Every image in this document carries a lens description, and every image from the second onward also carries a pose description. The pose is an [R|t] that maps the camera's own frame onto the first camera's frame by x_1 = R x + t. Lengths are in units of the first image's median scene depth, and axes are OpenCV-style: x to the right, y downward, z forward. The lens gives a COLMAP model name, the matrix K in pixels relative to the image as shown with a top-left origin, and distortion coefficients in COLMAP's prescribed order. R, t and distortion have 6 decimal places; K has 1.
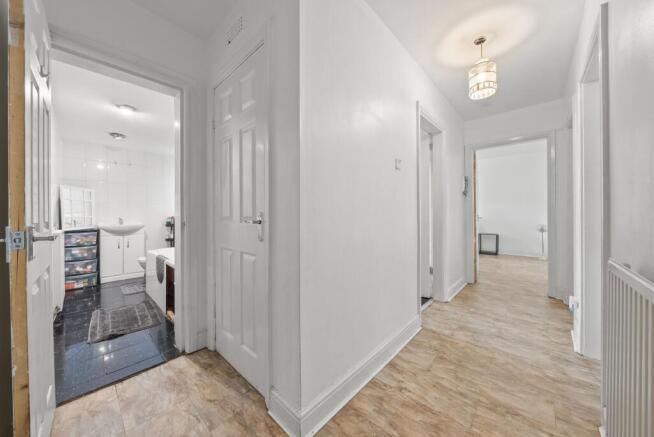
lens RADIAL K [[232.0, 0, 327.0], [0, 232.0, 218.5], [0, 0, 1]] dist [-0.000728, 0.000052]
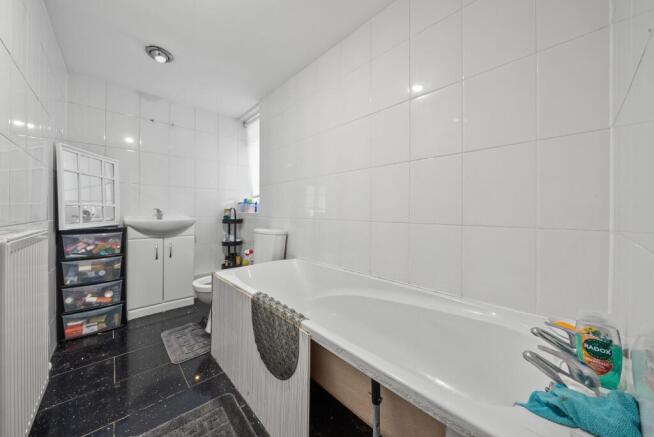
lens RADIAL K [[232.0, 0, 327.0], [0, 232.0, 218.5], [0, 0, 1]] dist [-0.000728, 0.000052]
pose [[0.997440, 0.017903, -0.069226, -0.457634], [-0.017056, 0.999773, 0.012802, 0.009261], [0.069440, -0.011588, 0.997519, 0.473804]]
